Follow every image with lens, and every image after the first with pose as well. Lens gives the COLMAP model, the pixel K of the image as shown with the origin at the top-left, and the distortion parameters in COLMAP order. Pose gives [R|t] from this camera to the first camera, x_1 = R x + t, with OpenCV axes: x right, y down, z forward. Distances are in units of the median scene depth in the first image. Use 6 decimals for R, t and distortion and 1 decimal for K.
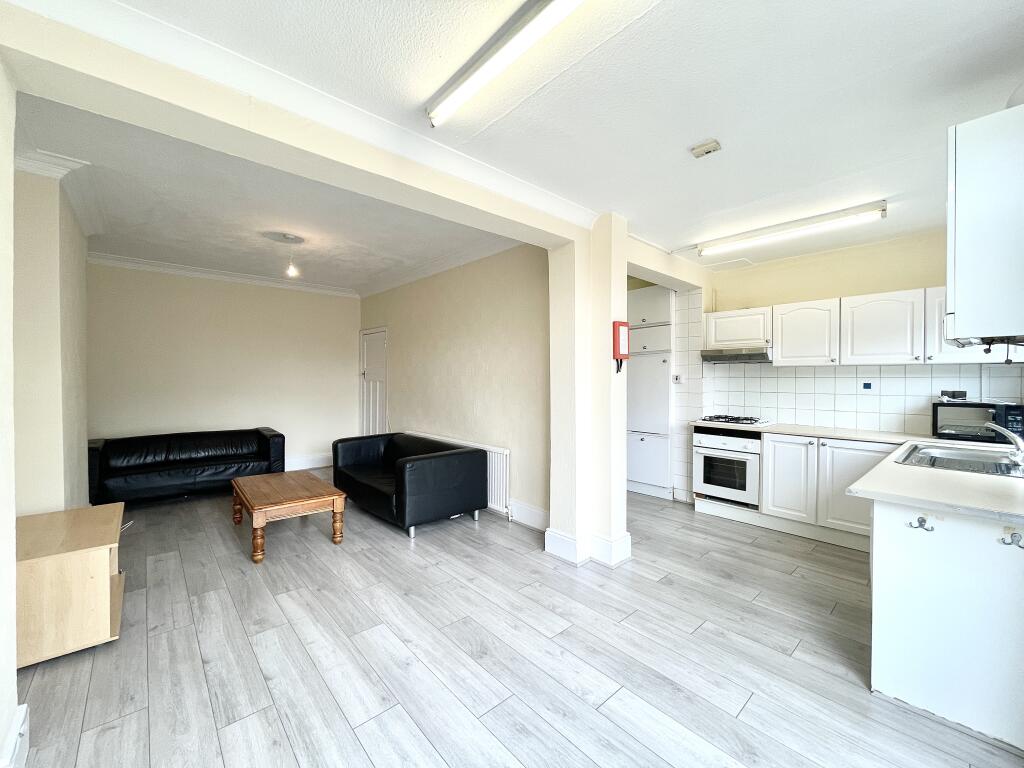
lens RADIAL K [[410.7, 0, 509.8], [0, 410.7, 383.8], [0, 0, 1]] dist [0.001104, -0.000412]
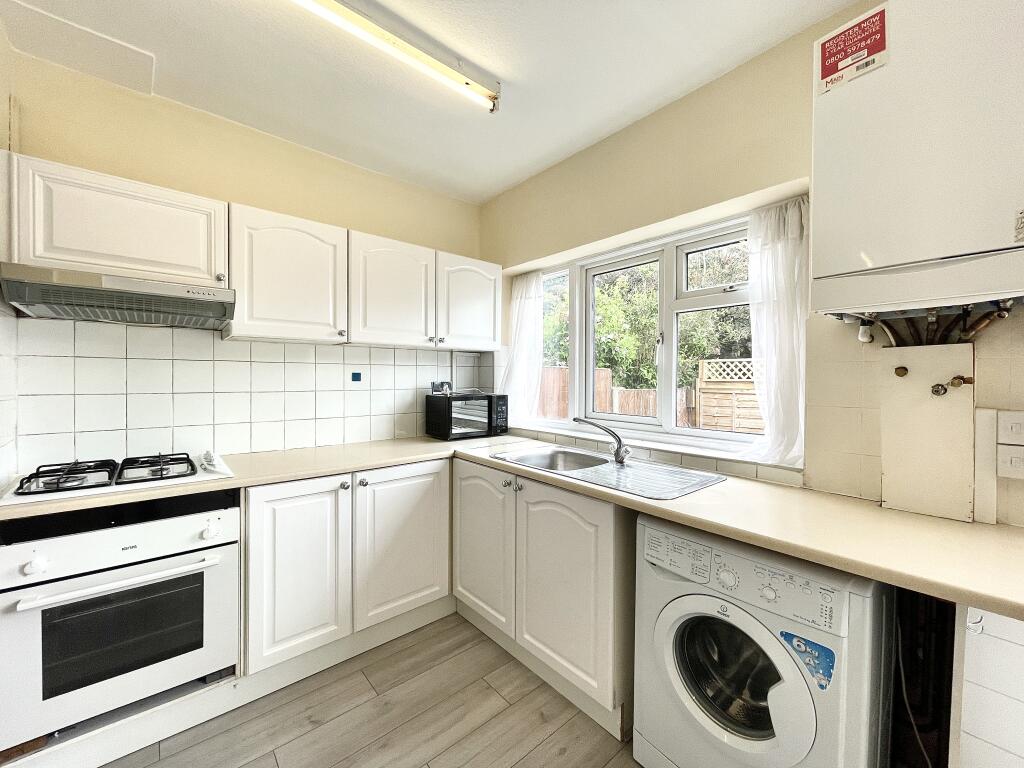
lens RADIAL K [[410.7, 0, 513.2], [0, 410.7, 382.3], [0, 0, 1]] dist [0.001104, -0.000412]
pose [[0.018489, -0.020501, 0.999619, 0.199899], [0.004161, 0.999783, 0.020428, 0.001654], [-0.999820, 0.003782, 0.018570, 0.722413]]
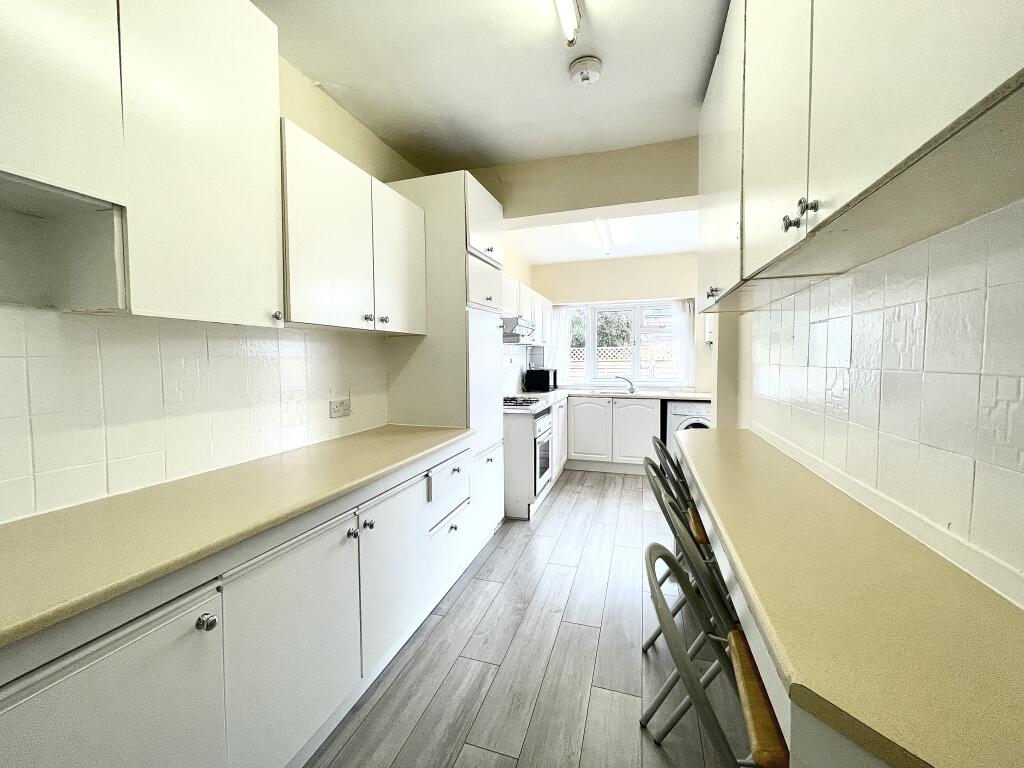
lens RADIAL K [[410.7, 0, 506.6], [0, 410.7, 382.7], [0, 0, 1]] dist [0.001104, -0.000412]
pose [[-0.504782, -0.052094, 0.861673, -0.227735], [0.013178, 0.997596, 0.068031, -0.013262], [-0.863146, 0.045696, -0.502883, 1.639915]]
